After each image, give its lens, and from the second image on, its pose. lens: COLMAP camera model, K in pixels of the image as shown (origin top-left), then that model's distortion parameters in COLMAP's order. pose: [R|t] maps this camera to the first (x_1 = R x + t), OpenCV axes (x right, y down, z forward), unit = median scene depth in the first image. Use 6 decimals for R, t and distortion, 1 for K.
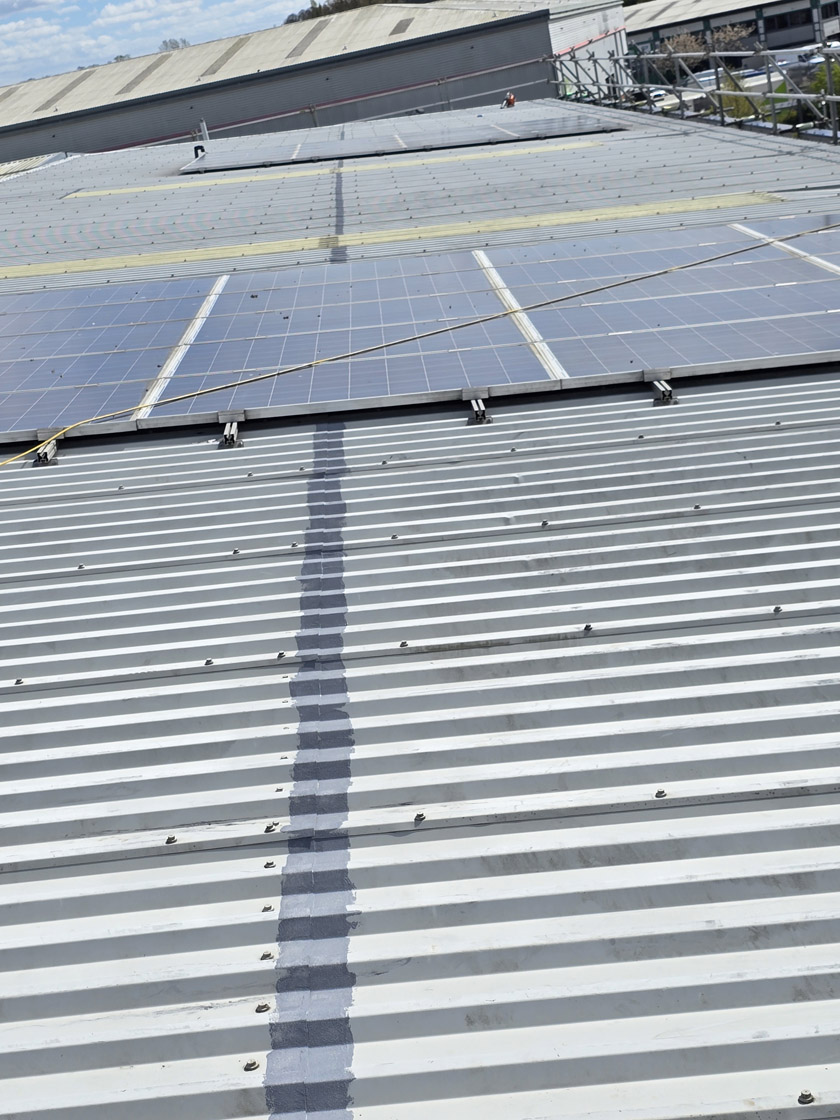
lens RADIAL K [[1860.7, 0, 419.5], [0, 1860.7, 513.4], [0, 0, 1]] dist [0.191986, -0.339036]
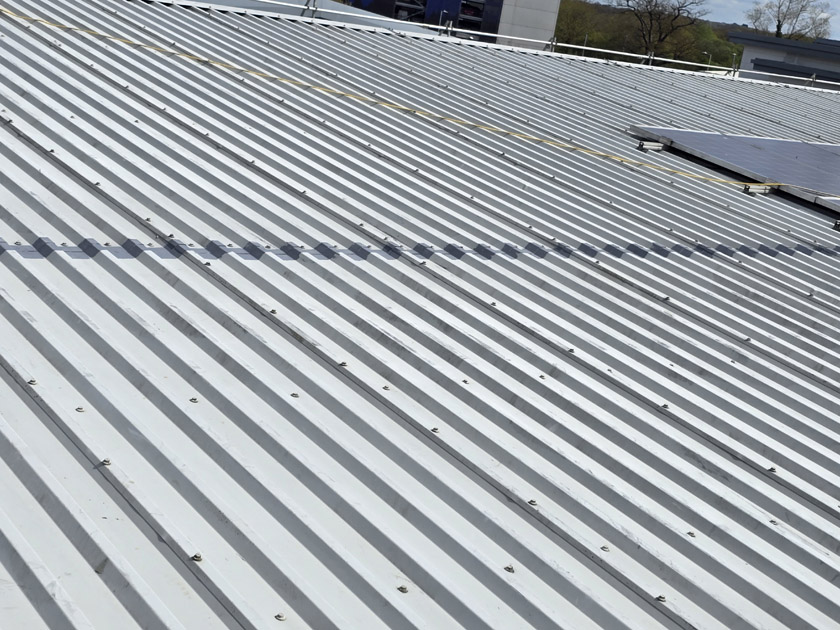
lens RADIAL K [[1395.5, 0, 420.0], [0, 1395.5, 315.0], [0, 0, 1]] dist [0.191986, -0.339036]
pose [[0.546475, 0.462760, -0.698010, 0.933189], [-0.460155, 0.862298, 0.211422, -0.103801], [0.699731, 0.205656, 0.684165, -0.092449]]
